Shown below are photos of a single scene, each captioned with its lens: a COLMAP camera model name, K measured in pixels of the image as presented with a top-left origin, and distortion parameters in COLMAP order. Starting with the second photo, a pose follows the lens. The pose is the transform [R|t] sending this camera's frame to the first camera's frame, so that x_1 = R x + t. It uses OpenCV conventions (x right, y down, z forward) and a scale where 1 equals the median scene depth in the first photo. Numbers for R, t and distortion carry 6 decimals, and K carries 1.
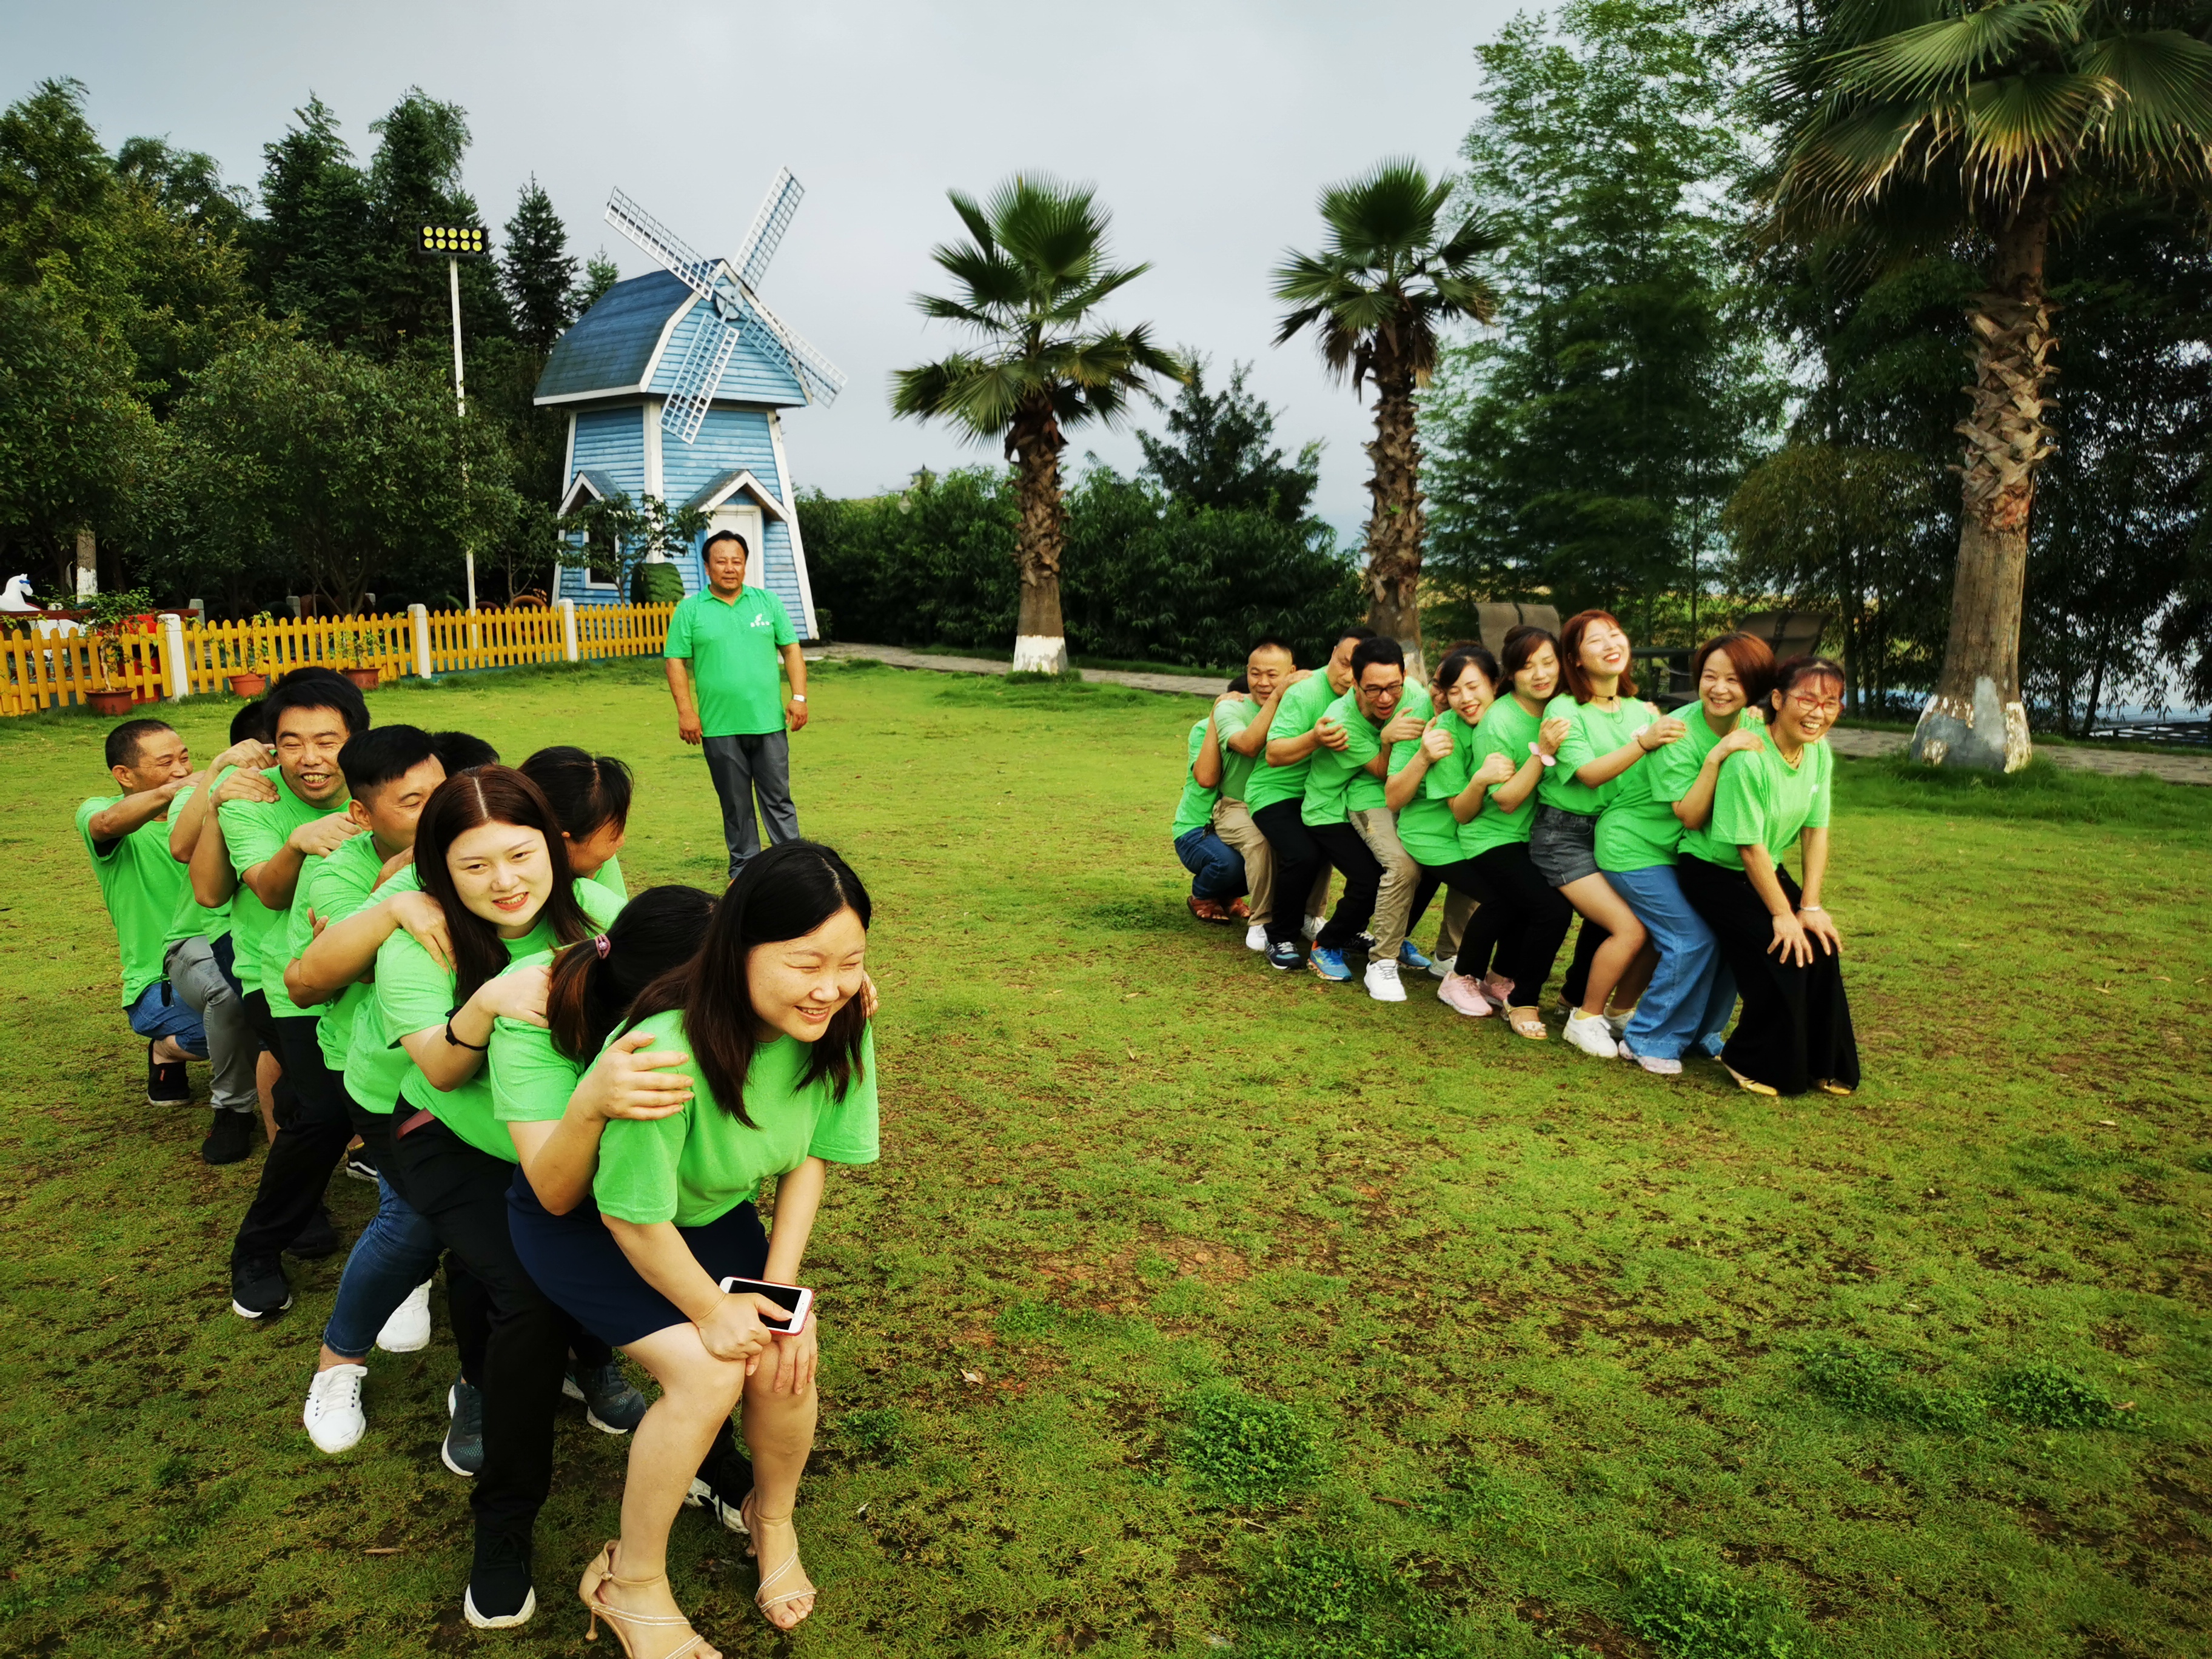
lens RADIAL K [[1718.1, 0, 1093.6], [0, 1718.1, 823.8], [0, 0, 1]] dist [0.041112, -0.028339]
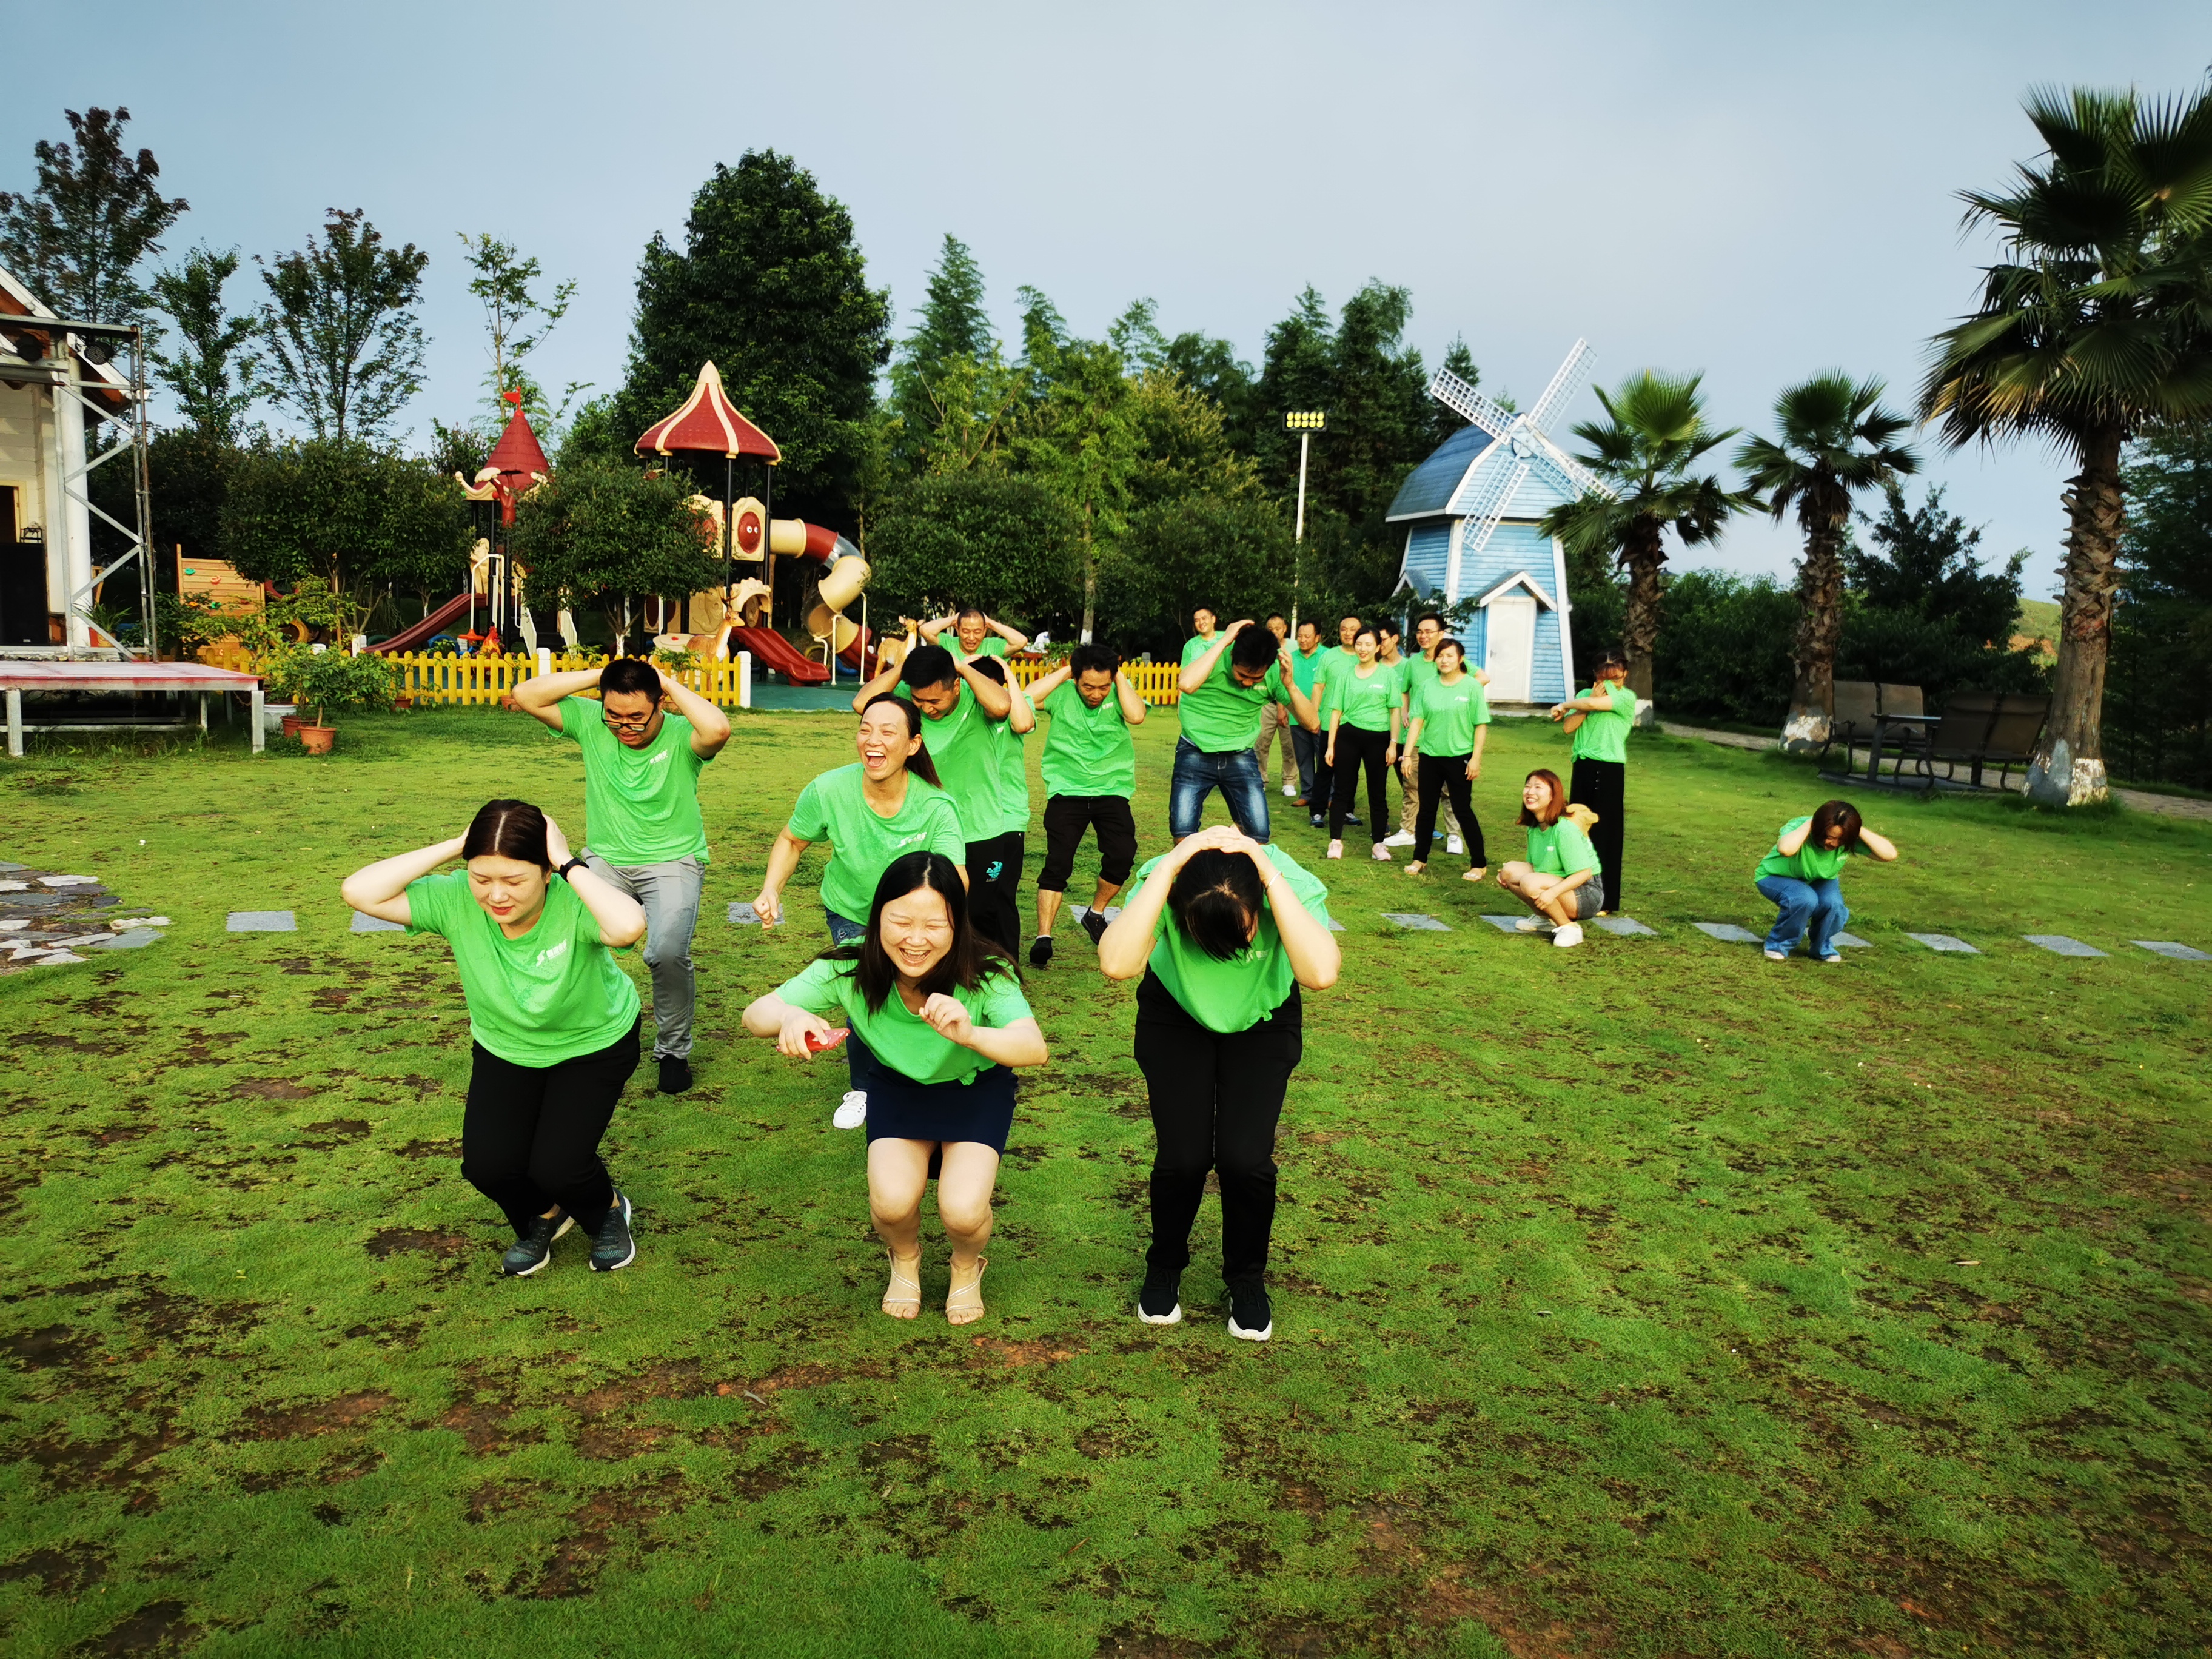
lens RADIAL K [[1706.4, 0, 1089.3], [0, 1706.4, 828.1], [0, 0, 1]] dist [0.039576, -0.026316]
pose [[0.835183, 0.095612, -0.541597, 0.258622], [-0.118958, 0.992866, -0.008164, 0.040638], [0.536953, 0.071246, 0.840598, -0.269077]]
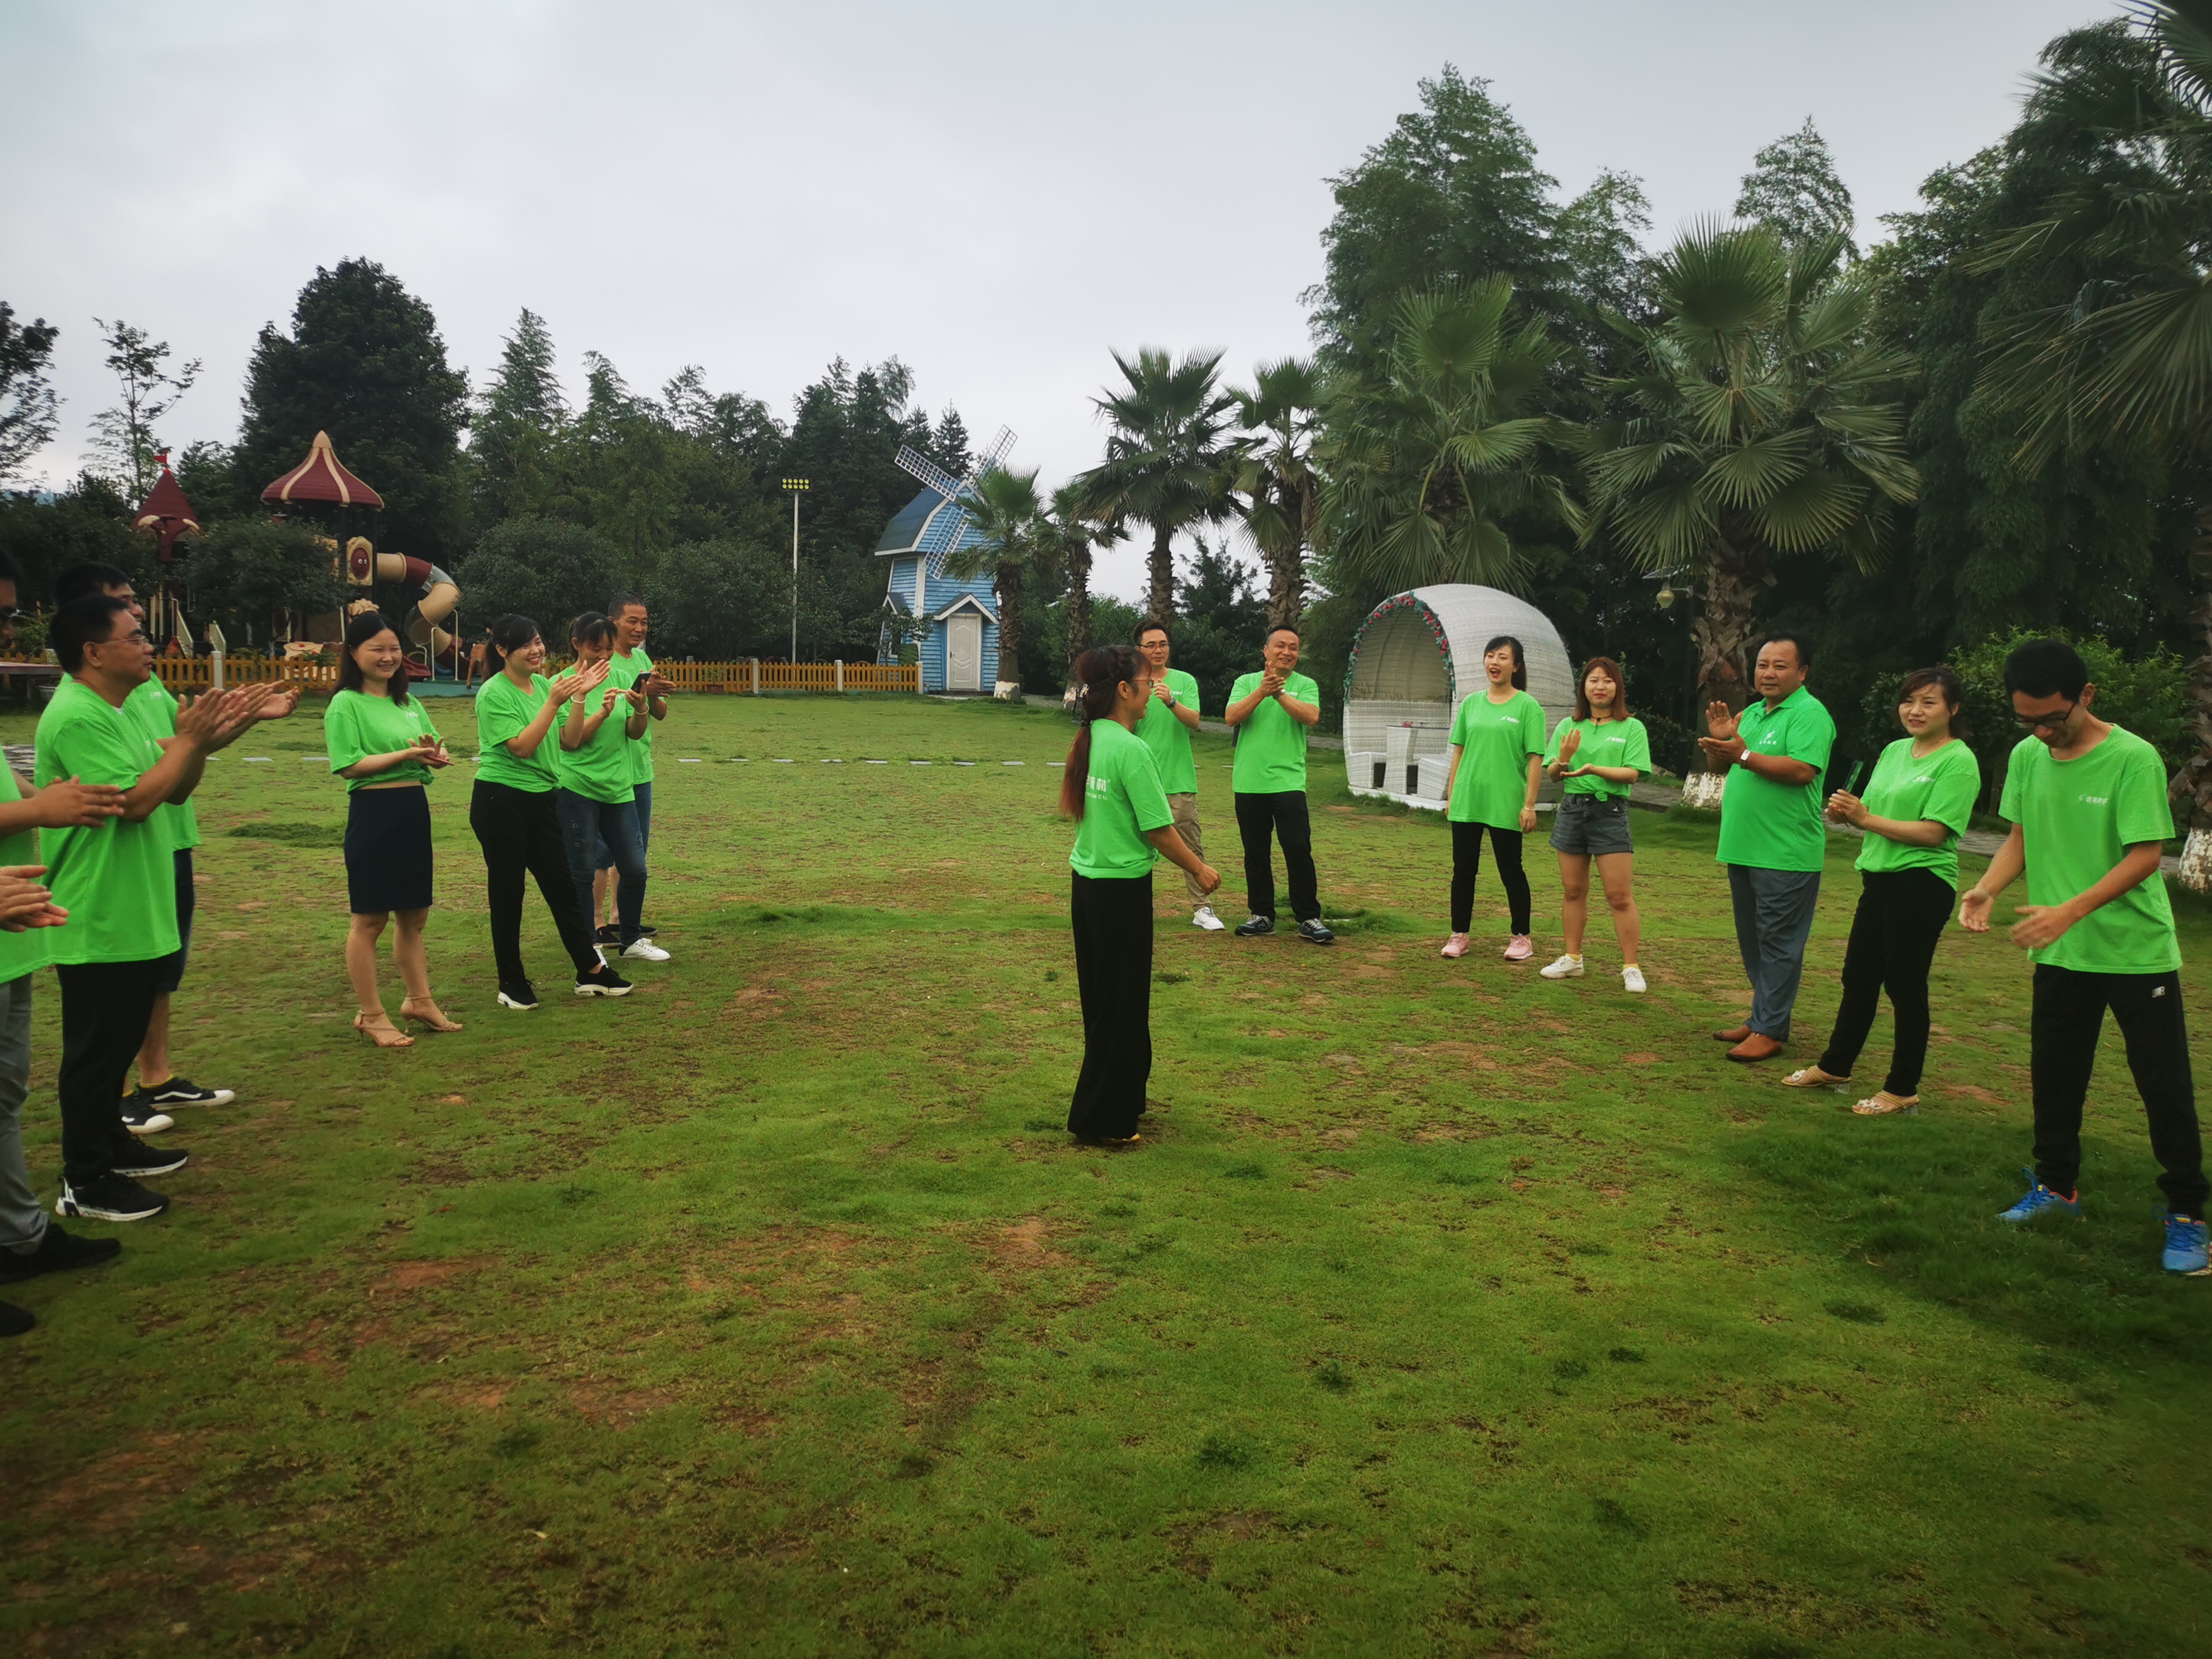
lens RADIAL K [[1718.1, 0, 1093.6], [0, 1718.1, 823.8], [0, 0, 1]] dist [0.041112, -0.028339]
pose [[0.938159, 0.062776, -0.340465, 0.564276], [-0.081920, 0.995748, -0.042132, 0.100151], [0.336373, 0.067417, 0.939313, -0.638761]]
